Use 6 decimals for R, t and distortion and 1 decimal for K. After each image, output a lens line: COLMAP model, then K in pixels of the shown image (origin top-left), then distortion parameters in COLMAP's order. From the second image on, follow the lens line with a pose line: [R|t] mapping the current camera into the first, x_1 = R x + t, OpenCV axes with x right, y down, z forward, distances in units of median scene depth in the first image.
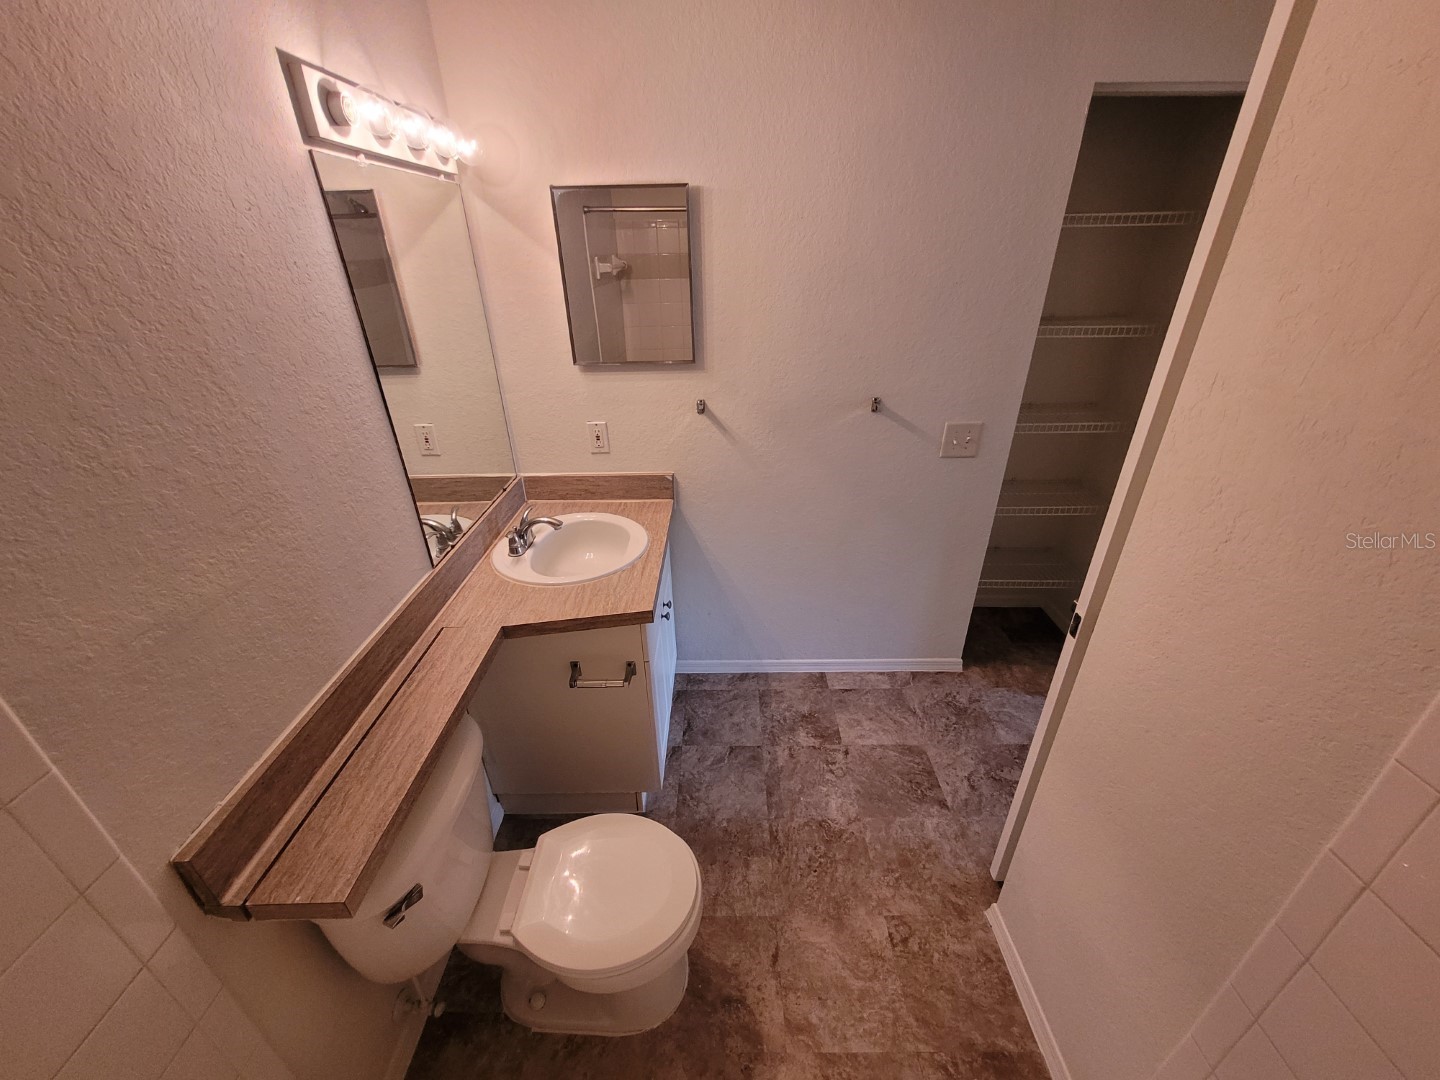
lens RADIAL K [[563.1, 0, 721.8], [0, 563.1, 537.5], [0, 0, 1]] dist [-0.002421, 0.000354]
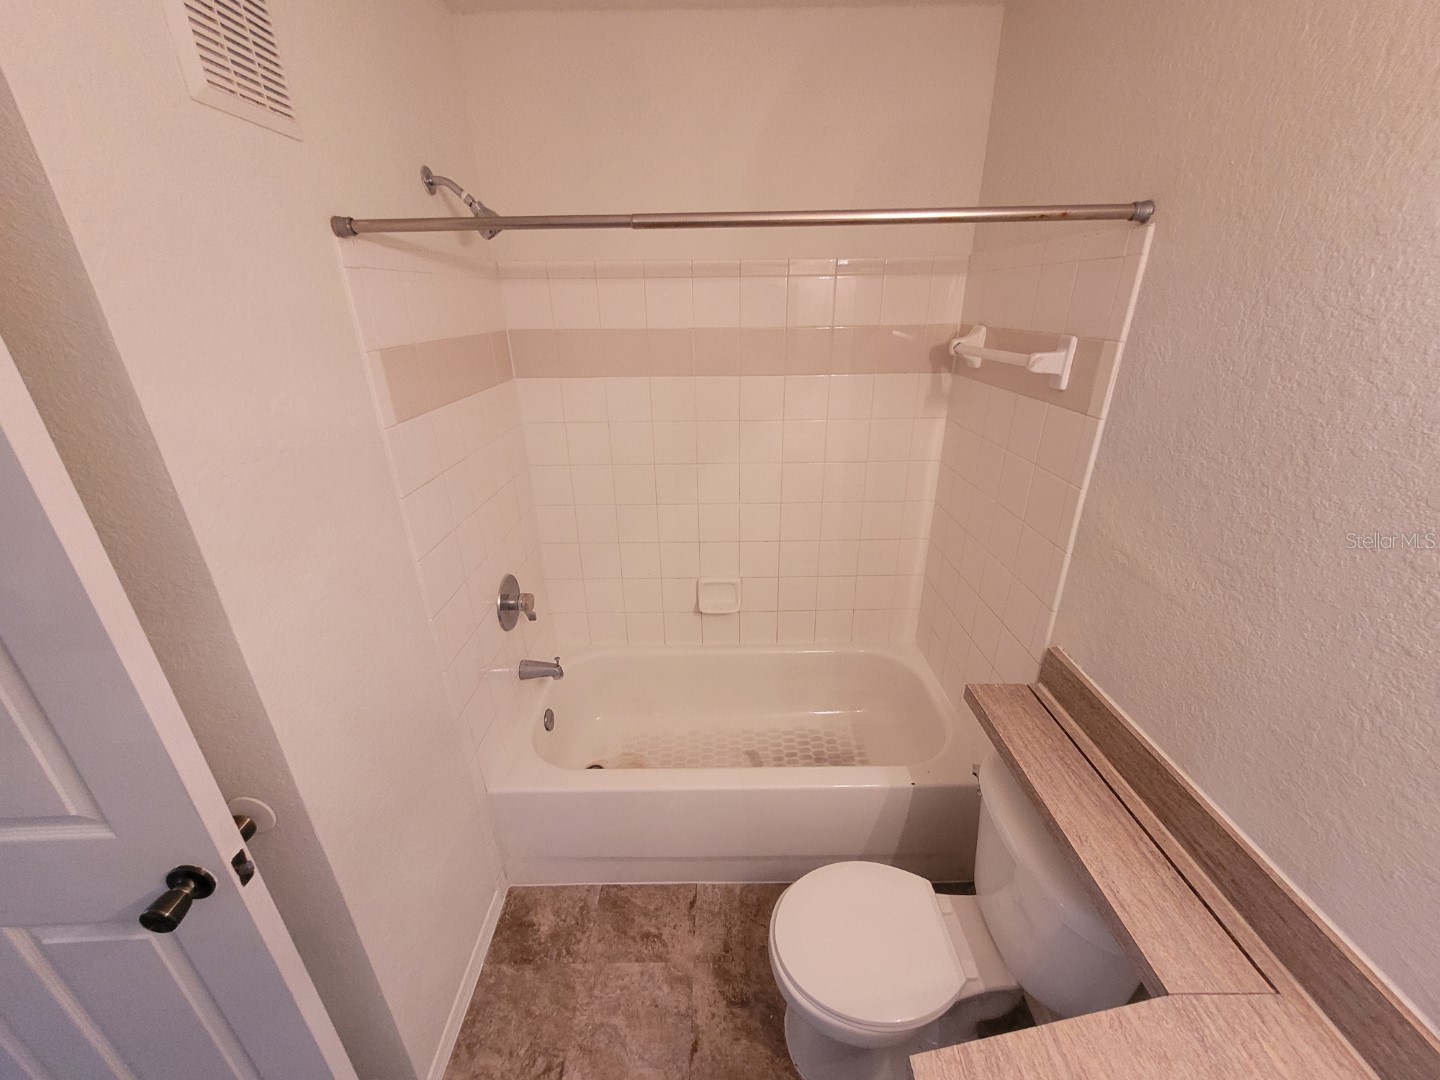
lens RADIAL K [[563.1, 0, 721.8], [0, 563.1, 537.5], [0, 0, 1]] dist [-0.002421, 0.000354]
pose [[-0.999624, 0.026778, 0.005895, 0.023613], [0.021713, 0.641799, 0.766566, -0.576111], [0.016744, 0.766406, -0.642139, 1.060737]]
